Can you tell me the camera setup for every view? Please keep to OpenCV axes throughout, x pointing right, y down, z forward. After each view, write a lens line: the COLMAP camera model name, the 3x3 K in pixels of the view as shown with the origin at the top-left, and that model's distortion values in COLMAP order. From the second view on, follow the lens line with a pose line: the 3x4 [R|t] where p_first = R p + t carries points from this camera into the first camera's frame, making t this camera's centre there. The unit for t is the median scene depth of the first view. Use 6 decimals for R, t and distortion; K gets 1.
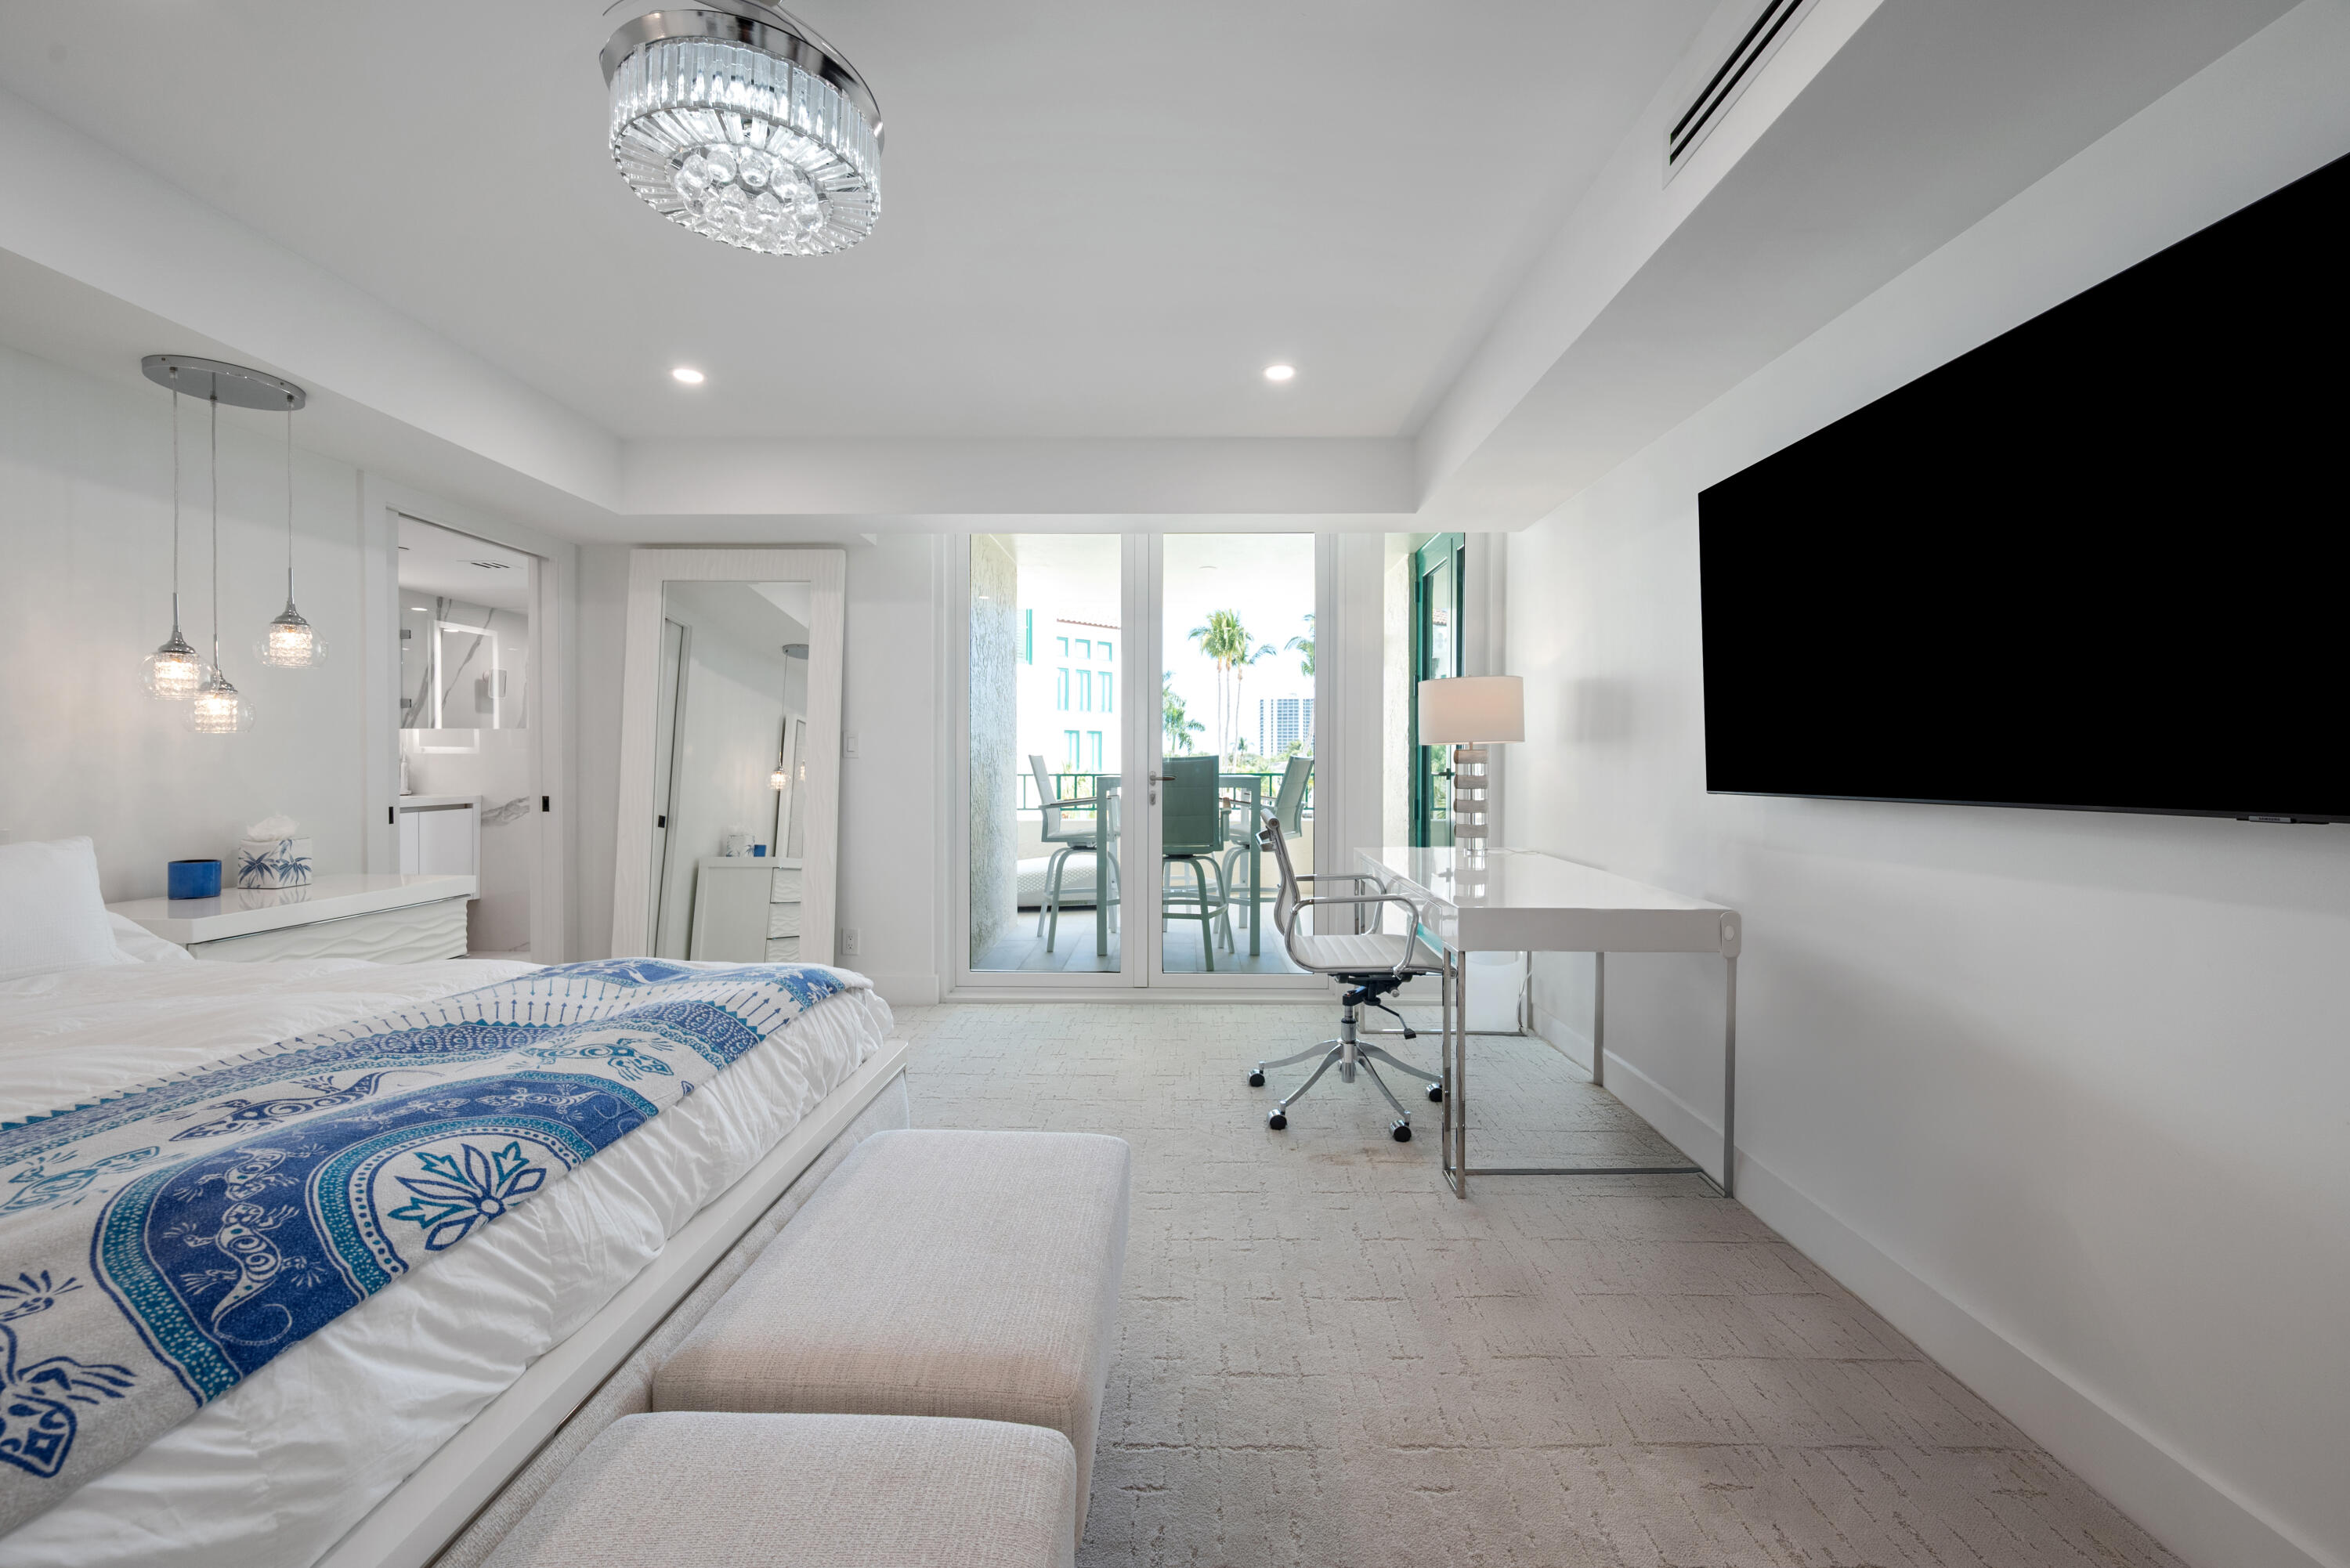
lens RADIAL K [[929.0, 0, 1169.8], [0, 929.0, 768.0], [0, 0, 1]] dist [-0.001510, 0.000032]
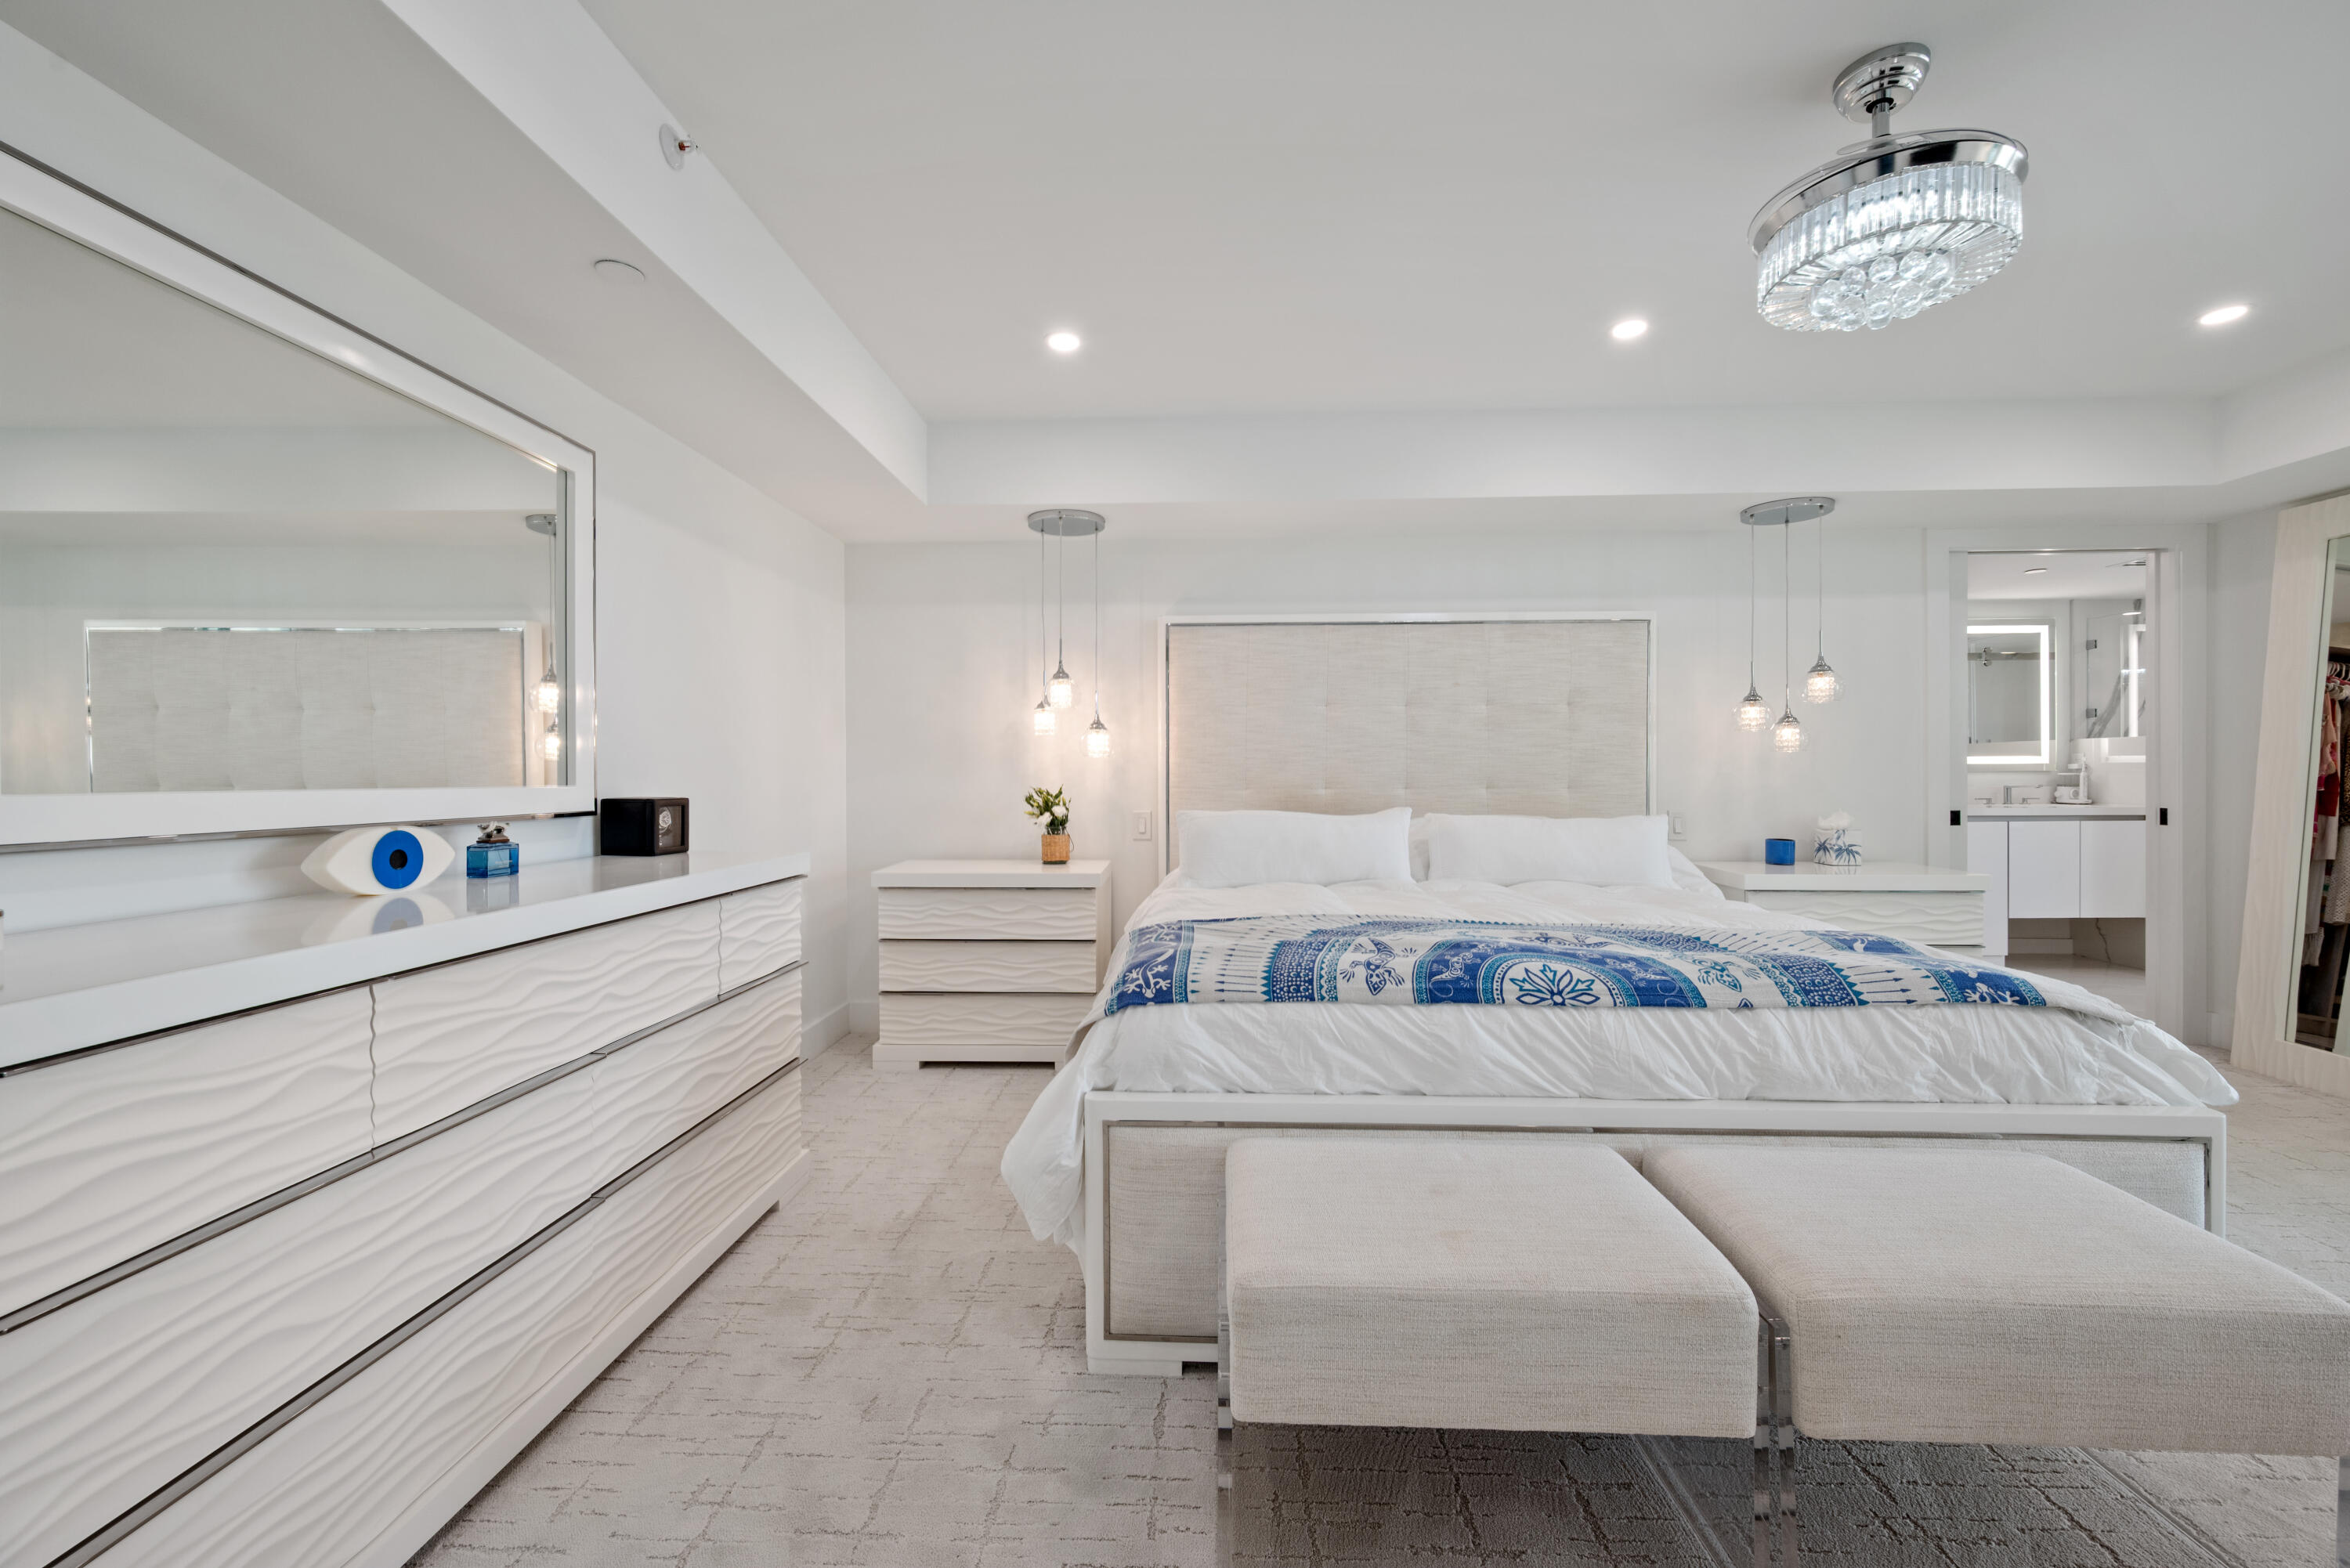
lens RADIAL K [[929.0, 0, 1194.1], [0, 929.0, 779.1], [0, 0, 1]] dist [-0.001510, 0.000032]
pose [[-0.017112, 0.004431, -0.999844, 0.333570], [-0.002983, 0.999986, 0.004483, 0.000603], [0.999849, 0.003059, -0.017098, 0.071573]]
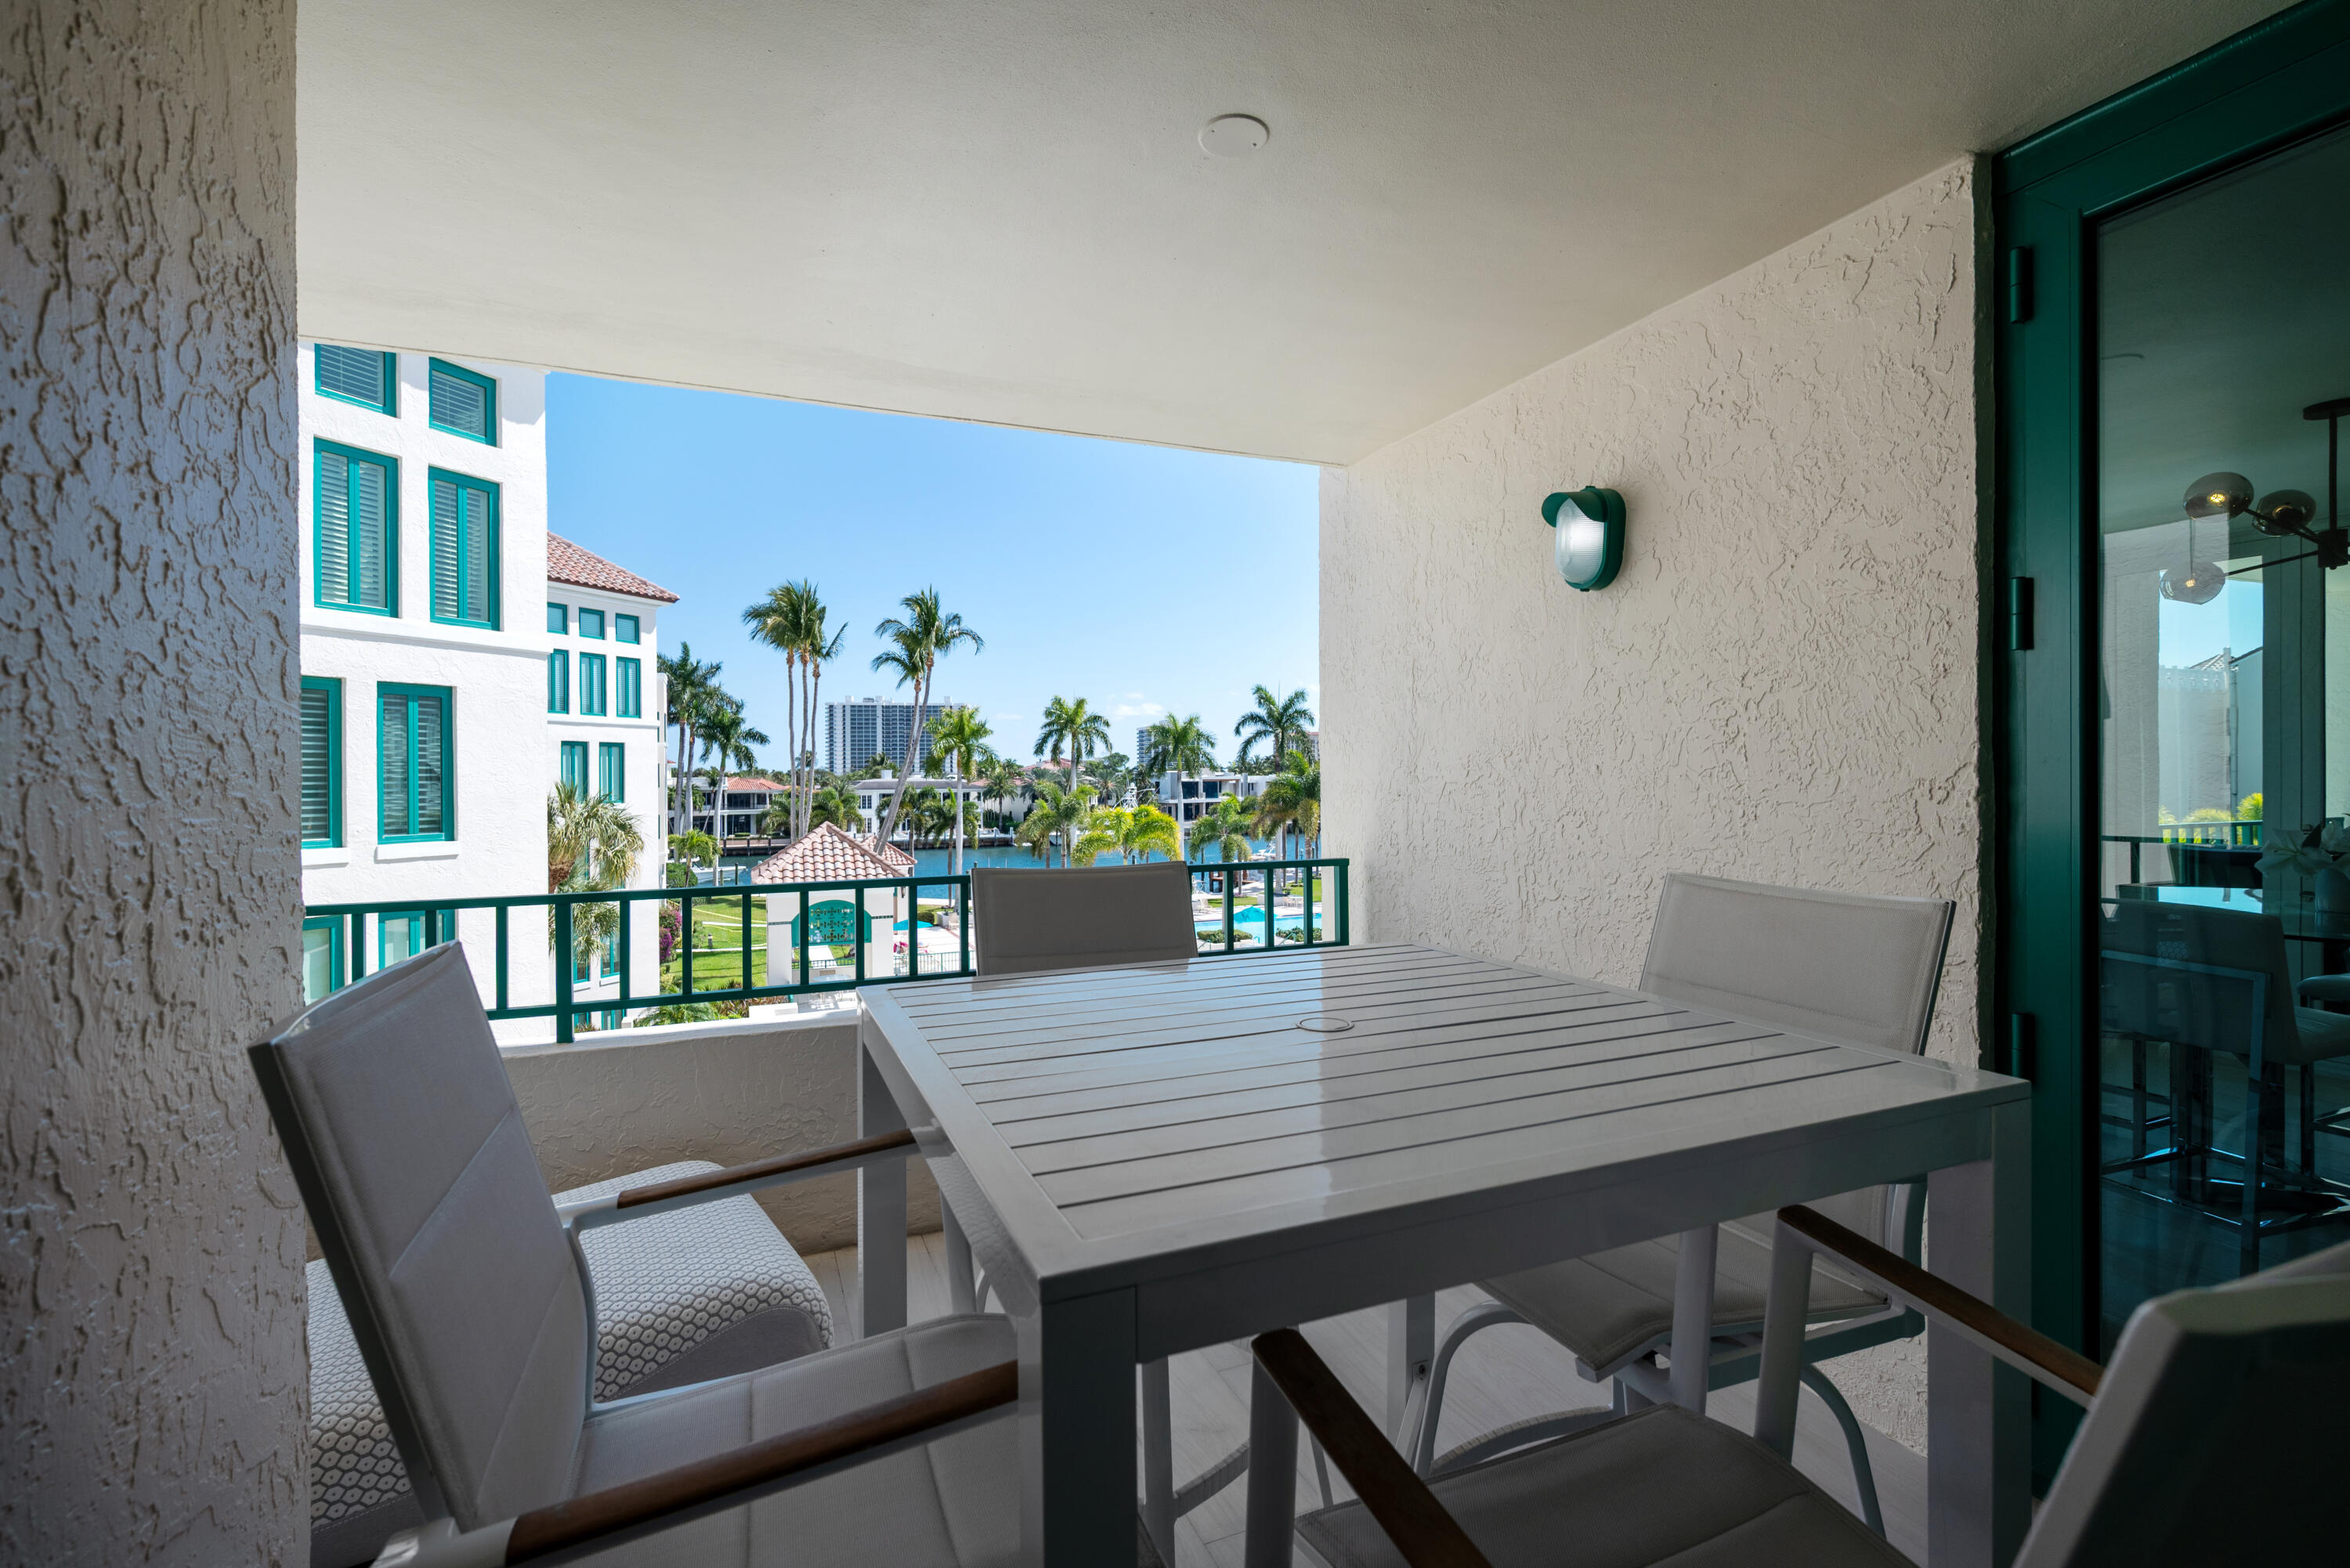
lens RADIAL K [[1058.2, 0, 1173.5], [0, 1058.2, 772.6], [0, 0, 1]] dist [0.001746, -0.000406]
pose [[0.915992, -0.005701, 0.401155, -0.190370], [0.010650, 0.999892, -0.010109, -0.073356], [-0.401055, 0.013533, 0.915954, 1.504421]]
